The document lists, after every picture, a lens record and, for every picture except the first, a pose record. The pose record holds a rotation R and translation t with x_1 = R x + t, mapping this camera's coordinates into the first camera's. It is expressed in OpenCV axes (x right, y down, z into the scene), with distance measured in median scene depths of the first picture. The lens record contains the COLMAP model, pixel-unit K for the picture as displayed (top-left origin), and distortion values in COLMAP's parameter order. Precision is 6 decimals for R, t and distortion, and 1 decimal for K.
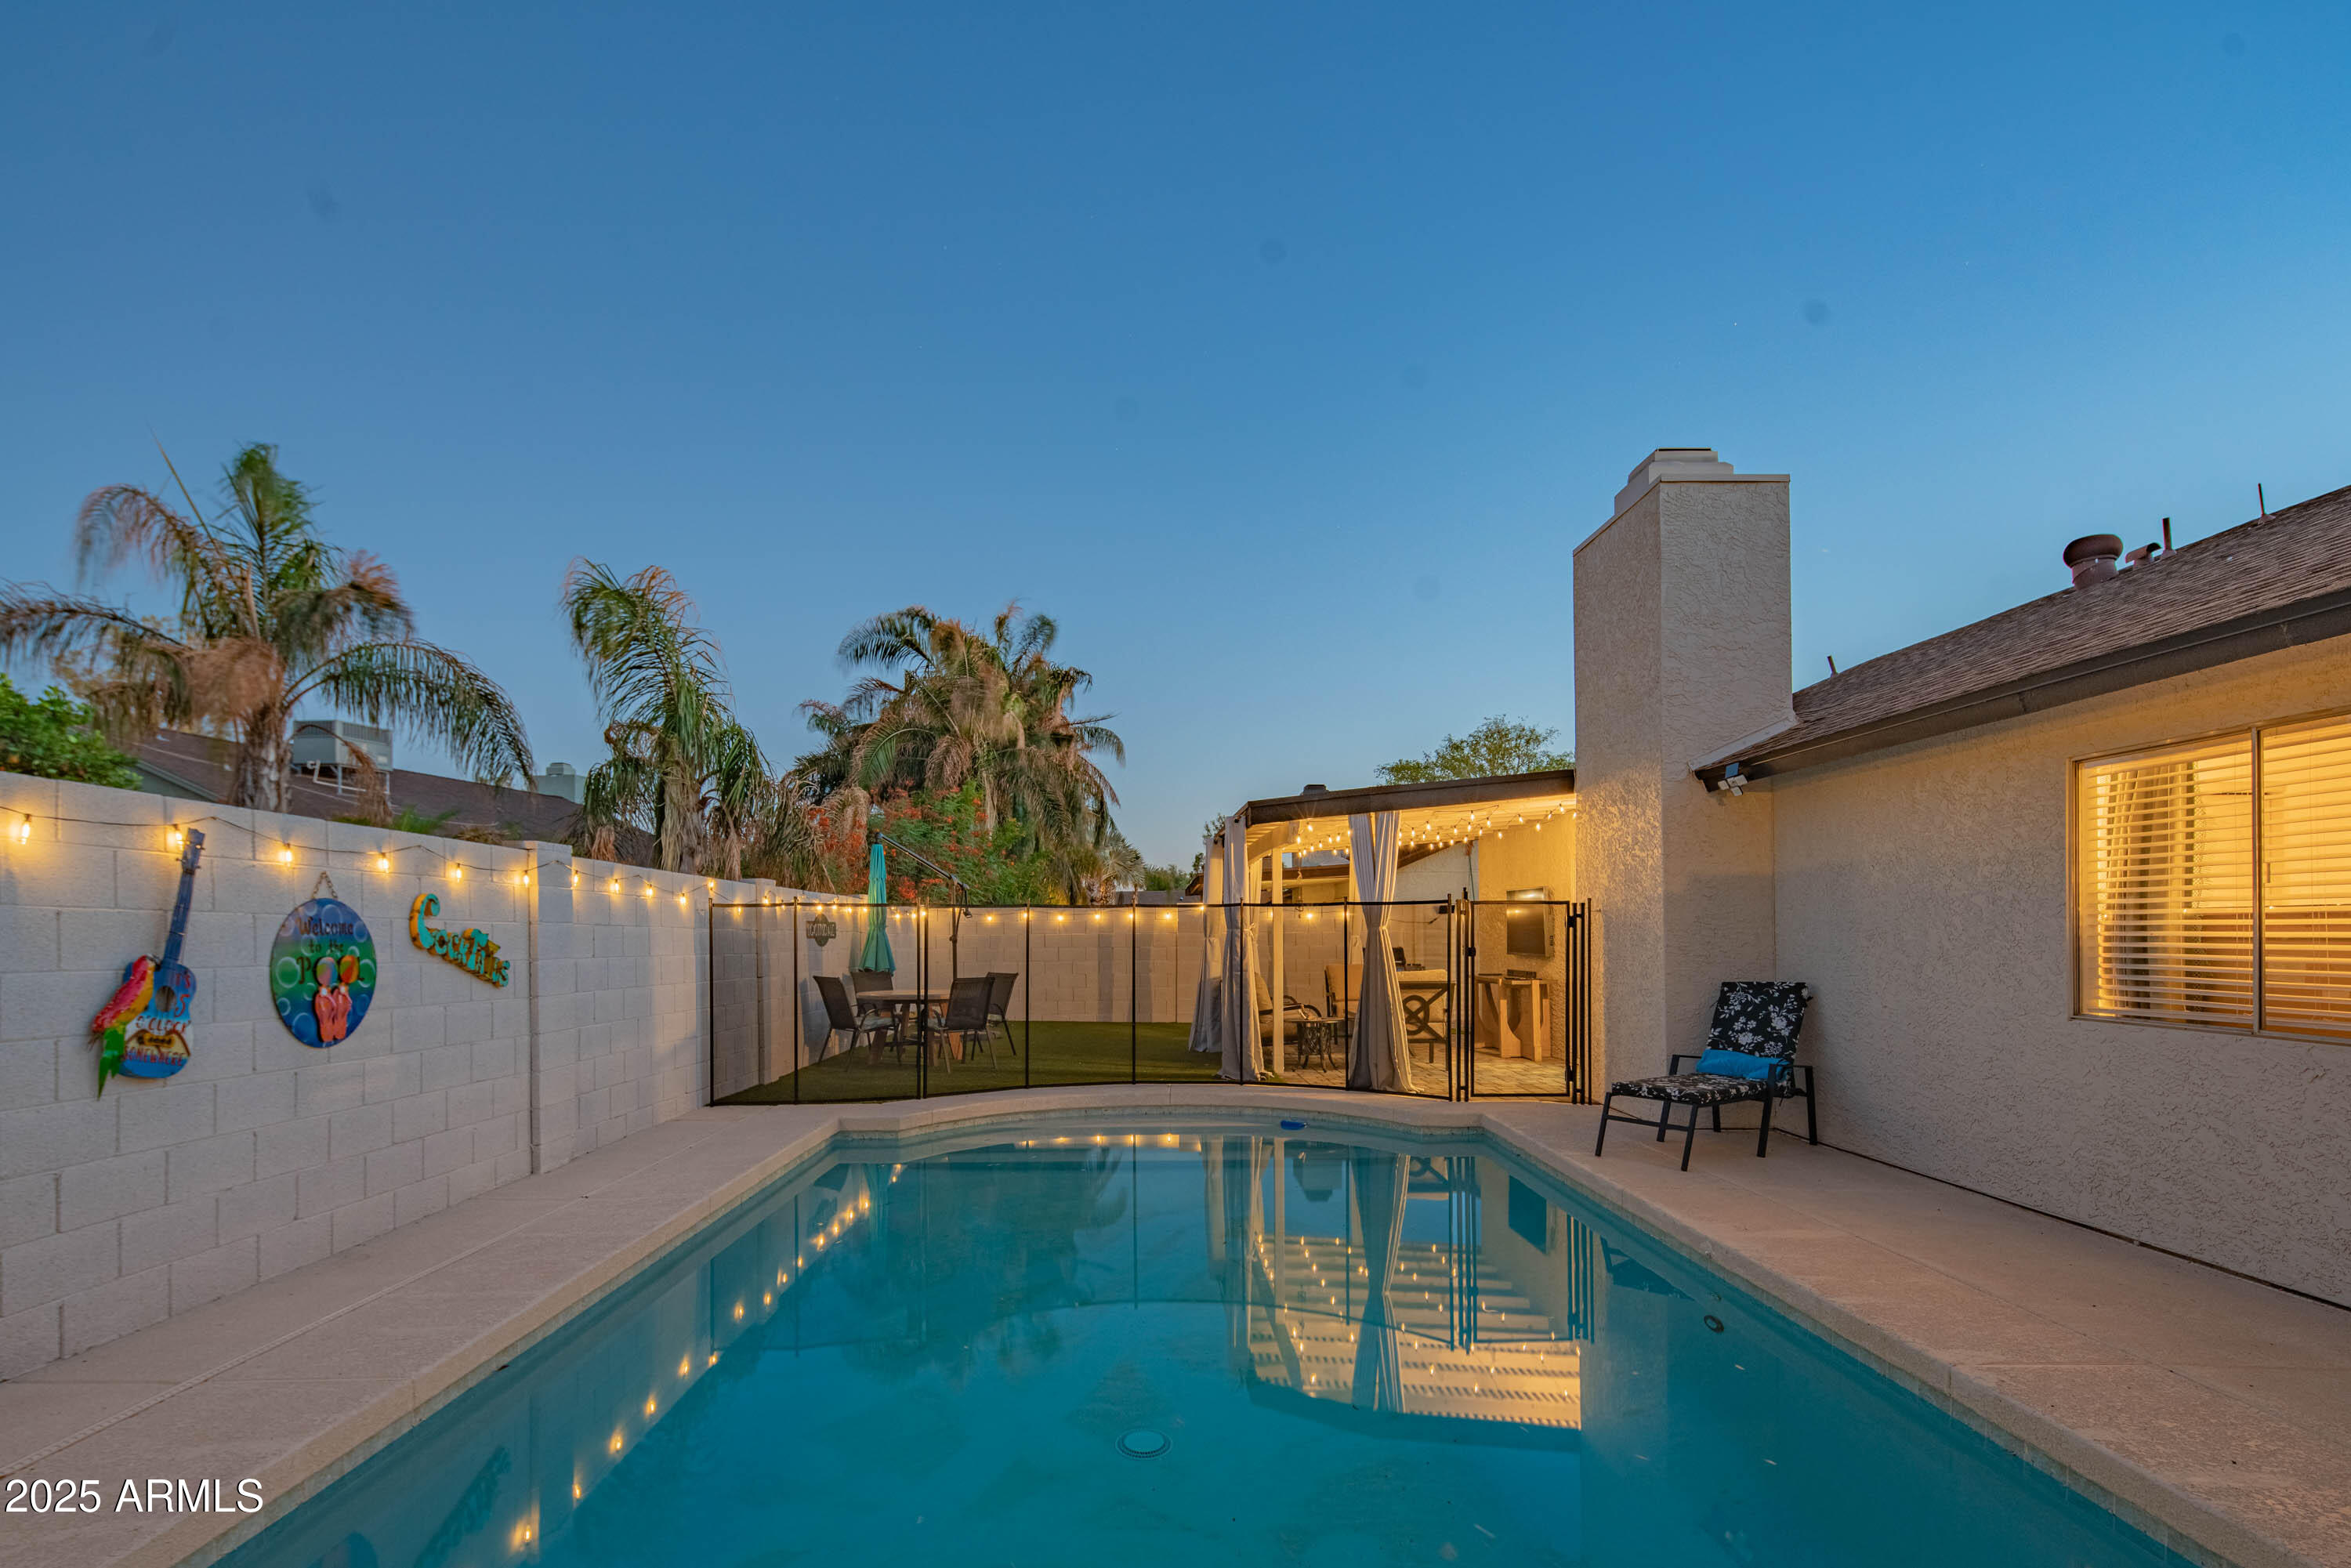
lens RADIAL K [[1193.5, 0, 1171.2], [0, 1193.5, 903.2], [0, 0, 1]] dist [-0.000539, -0.000293]
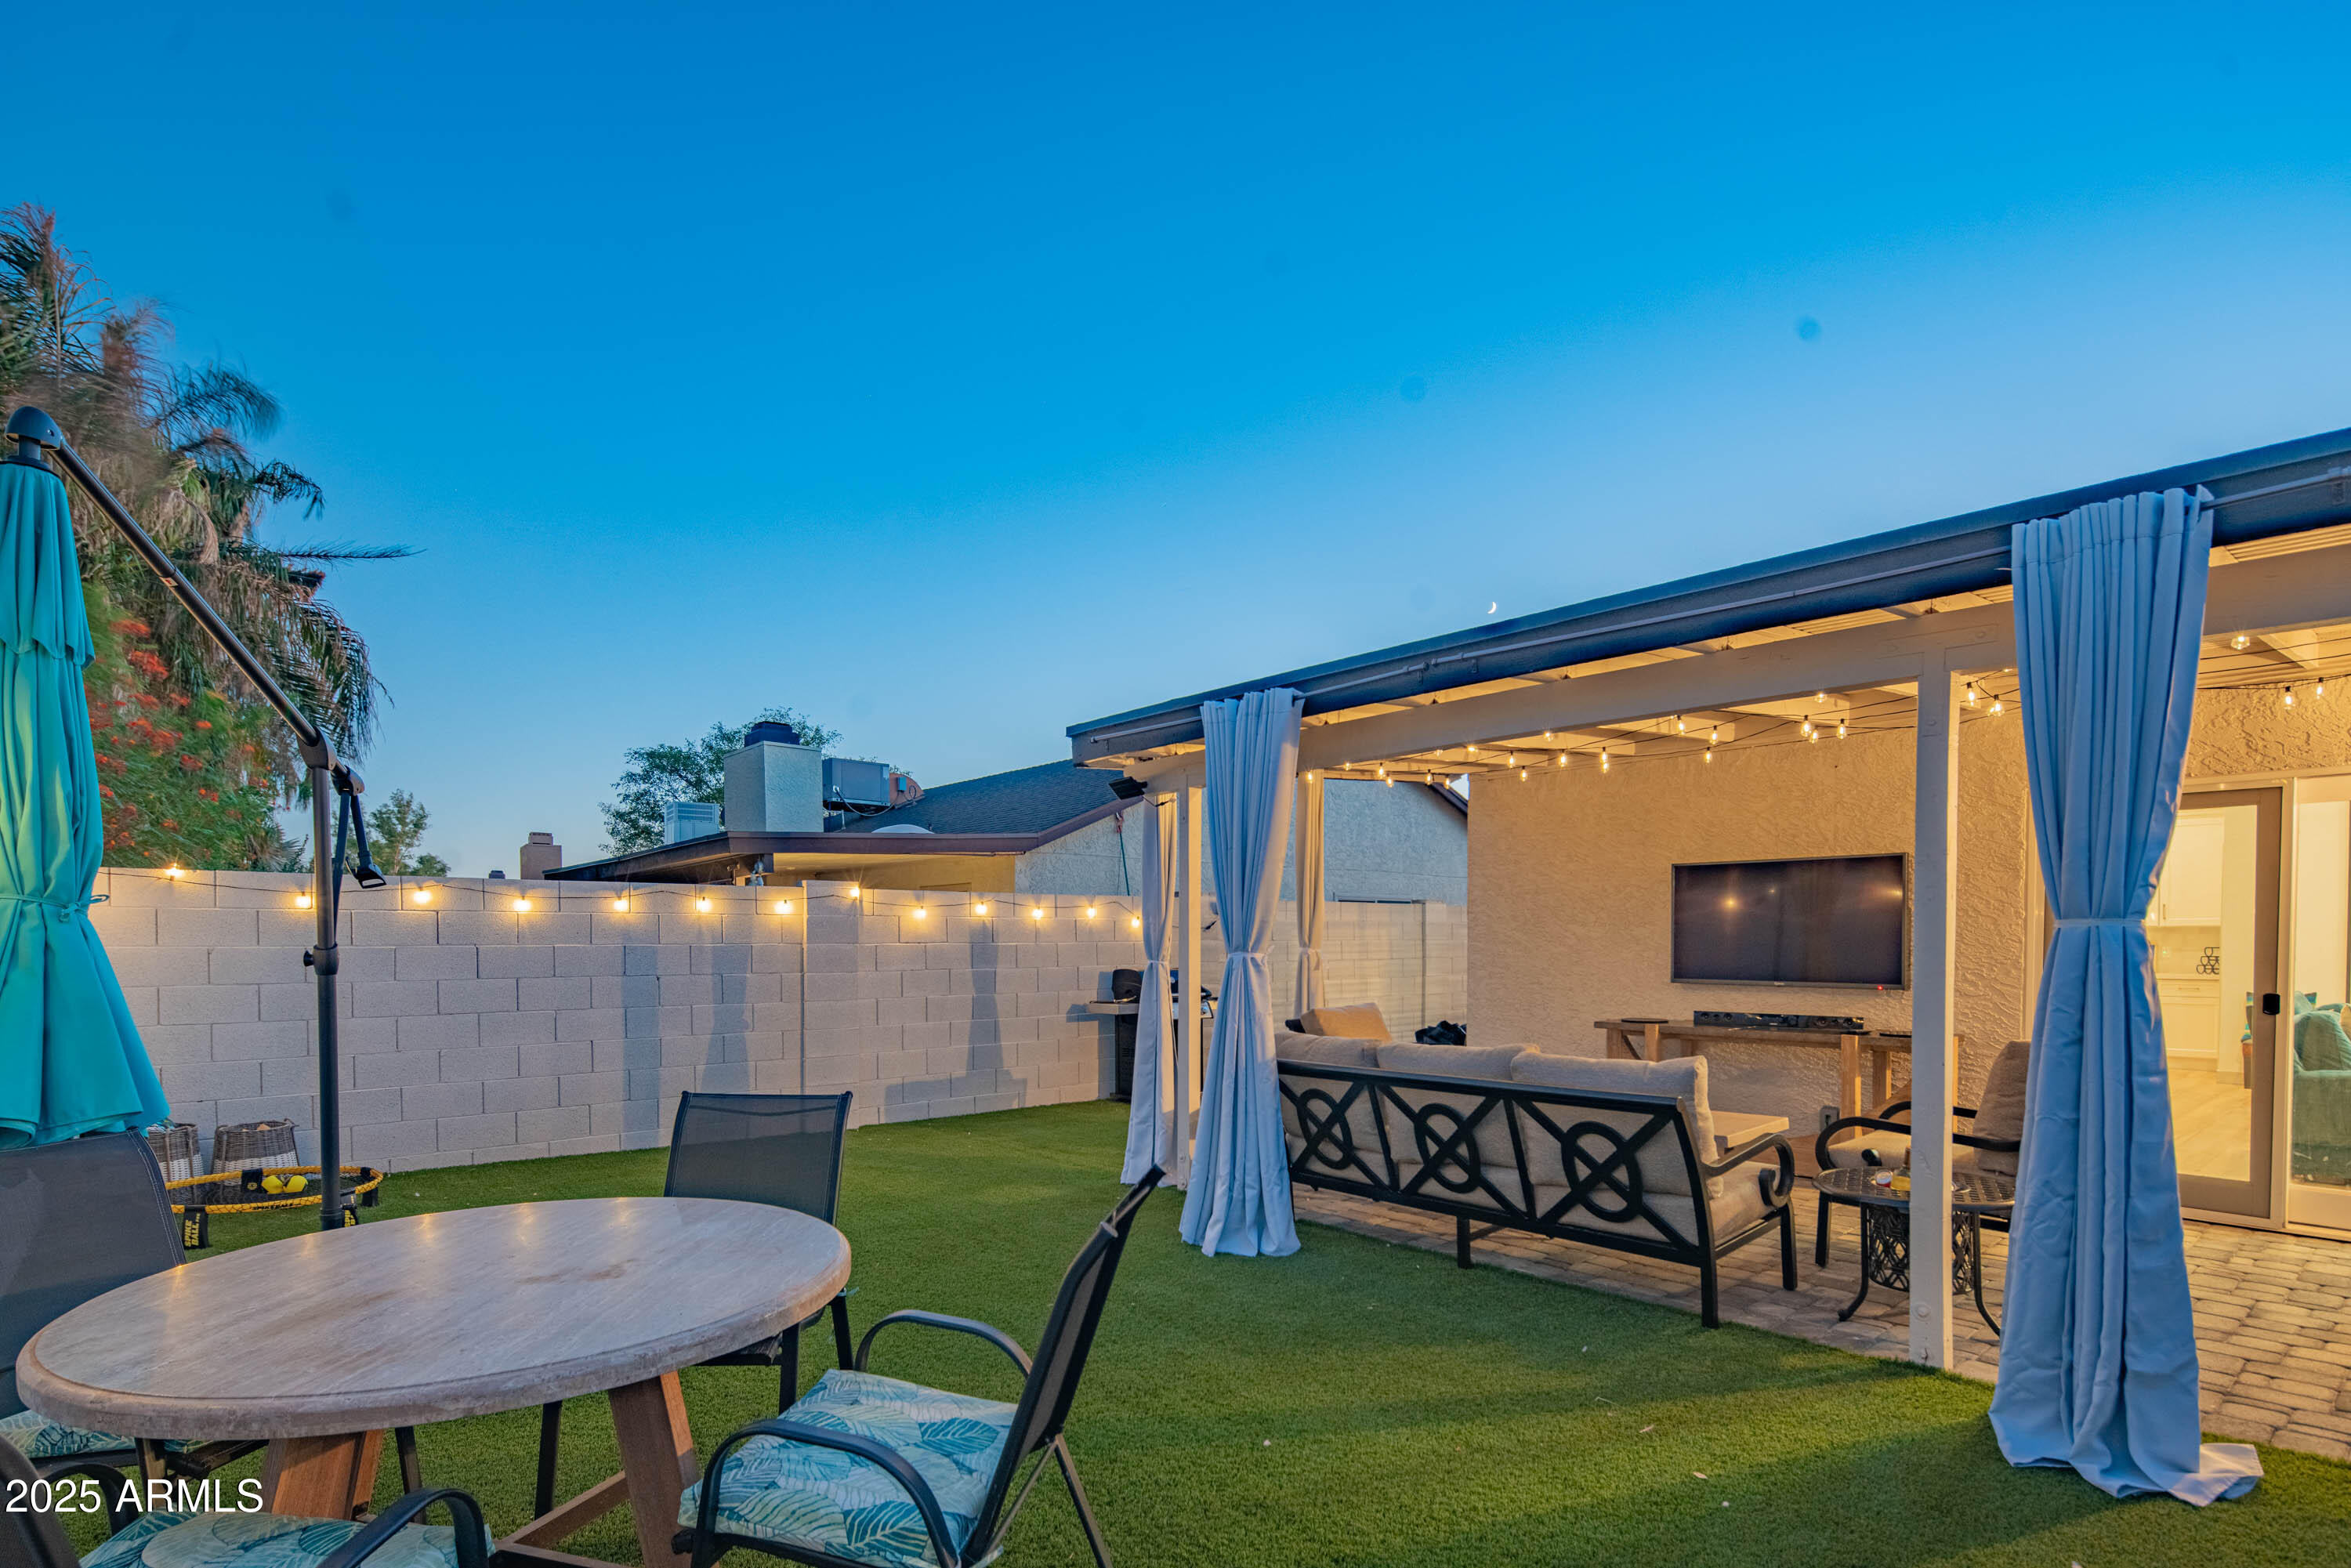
lens RADIAL K [[1150.1, 0, 1175.1], [0, 1150.1, 928.5], [0, 0, 1]] dist [-0.001066, 0.000323]
pose [[0.773596, 0.014567, 0.633512, -0.396399], [-0.018357, 0.999831, -0.000575, 0.038444], [-0.633413, -0.011184, 0.773733, 1.313061]]
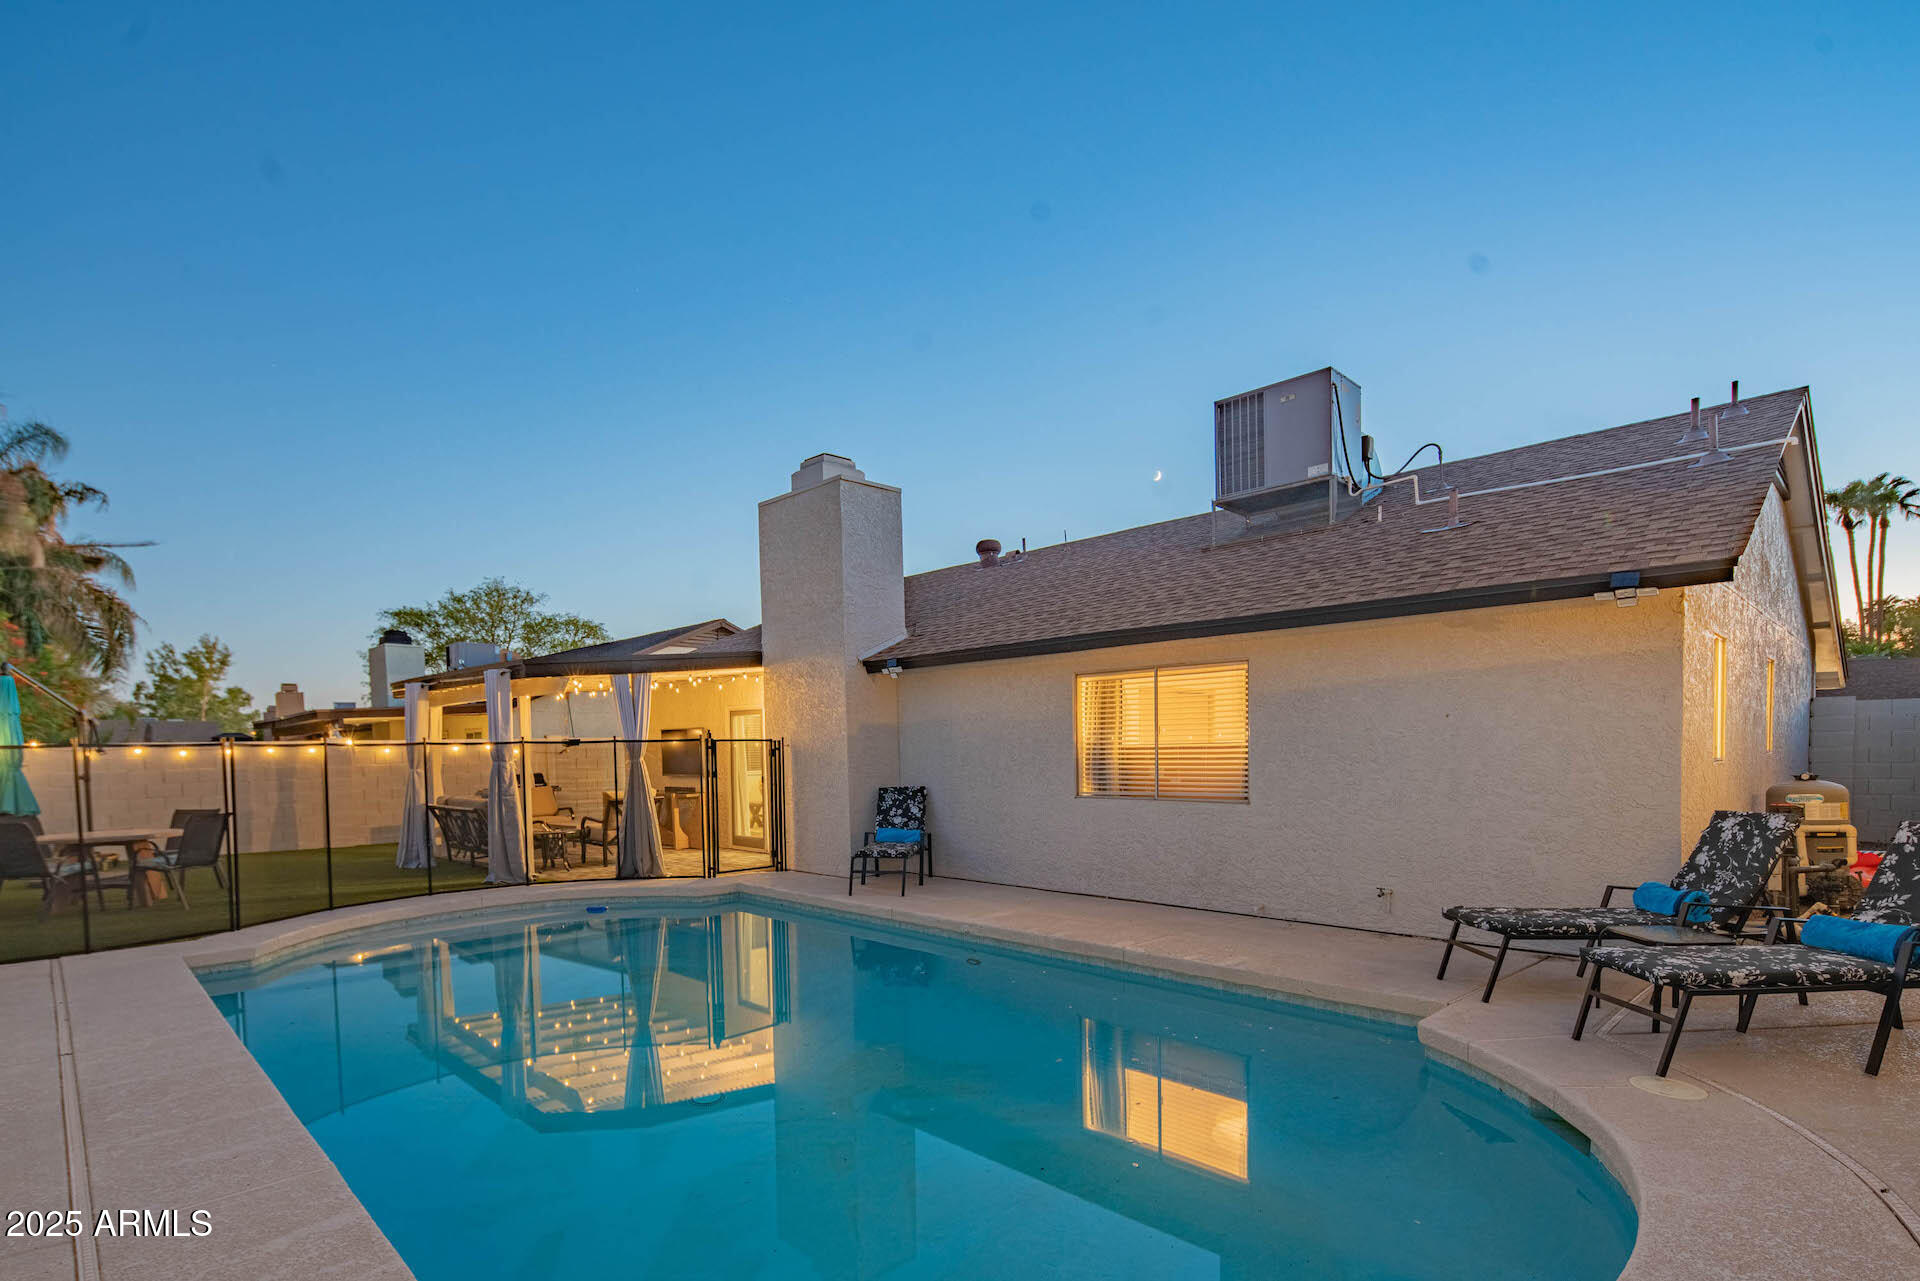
lens RADIAL K [[939.3, 0, 959.6], [0, 939.3, 758.5], [0, 0, 1]] dist [-0.001066, 0.000323]
pose [[0.725395, -0.018983, 0.688071, -0.382769], [0.000167, 0.999624, 0.027403, -0.012015], [-0.688333, -0.019763, 0.725126, -0.039300]]
